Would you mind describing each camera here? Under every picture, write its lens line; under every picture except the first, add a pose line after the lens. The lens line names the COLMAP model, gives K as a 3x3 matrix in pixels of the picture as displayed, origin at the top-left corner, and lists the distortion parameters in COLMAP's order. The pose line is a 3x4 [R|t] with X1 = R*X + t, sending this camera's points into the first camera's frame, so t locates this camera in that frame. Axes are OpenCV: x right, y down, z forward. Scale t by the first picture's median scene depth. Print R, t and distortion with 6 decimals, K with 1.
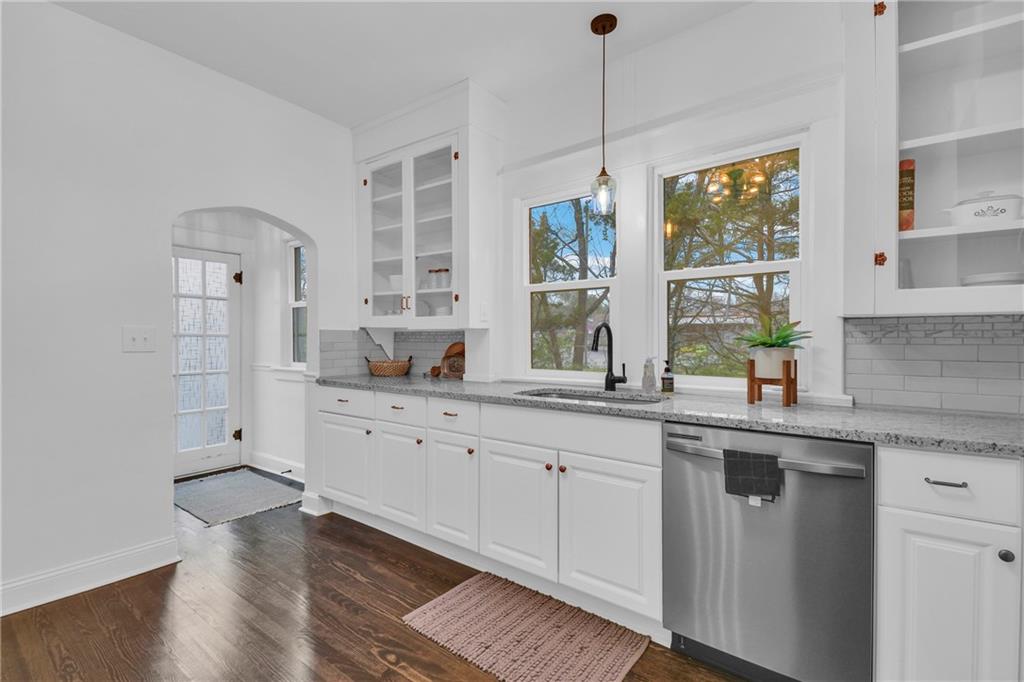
lens RADIAL K [[454.7, 0, 512.0], [0, 454.7, 341.0], [0, 0, 1]] dist [0.022852, -0.028024]
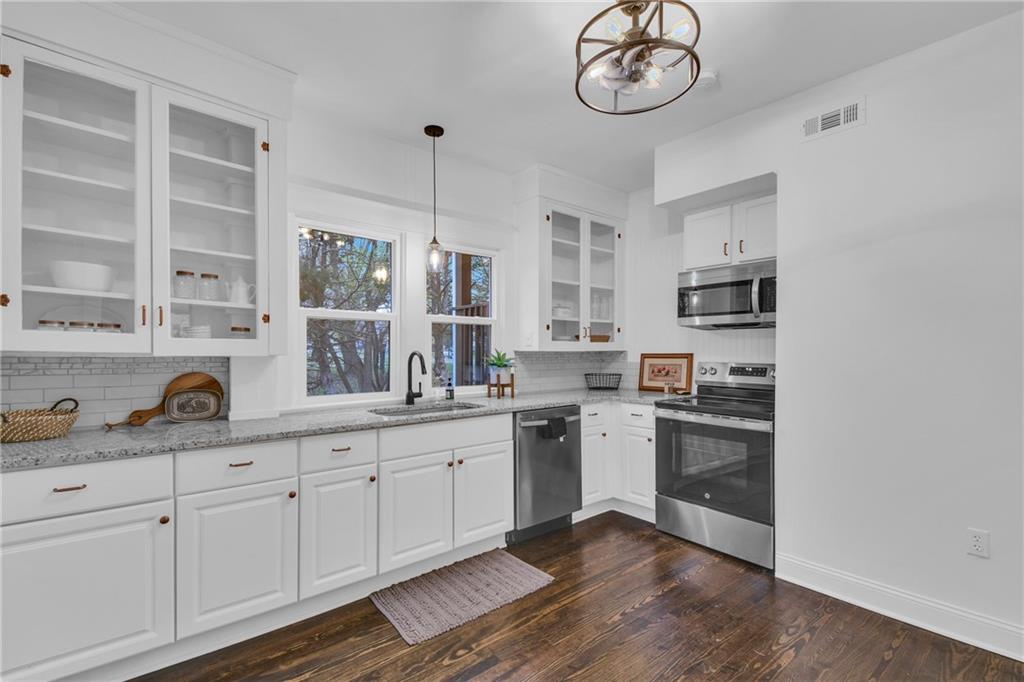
lens RADIAL K [[456.2, 0, 512.5], [0, 456.2, 346.9], [0, 0, 1]] dist [0.021591, -0.000098]
pose [[0.228097, 0.007532, 0.973609, -0.990784], [0.000121, 0.999970, -0.007764, -0.043309], [-0.973638, 0.001889, 0.228089, 0.446526]]
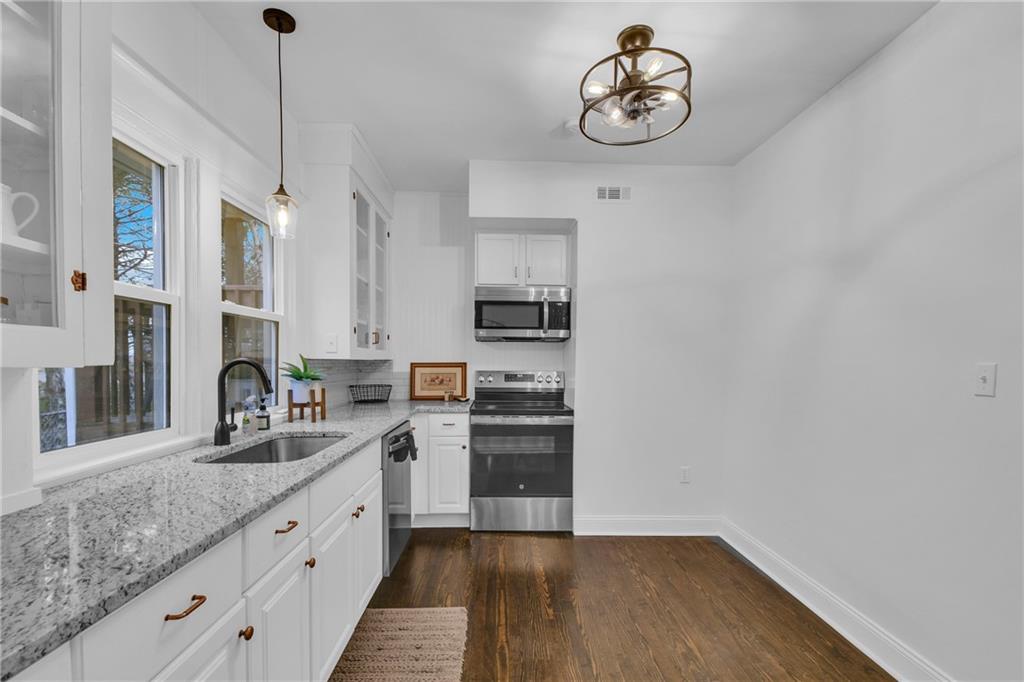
lens RADIAL K [[465.0, 0, 511.0], [0, 465.0, 369.3], [0, 0, 1]] dist [0.016789, -0.000266]
pose [[-0.628772, -0.017329, 0.777396, -0.747245], [-0.005662, 0.999827, 0.017707, -0.039562], [-0.777569, 0.006732, -0.628762, 1.160523]]
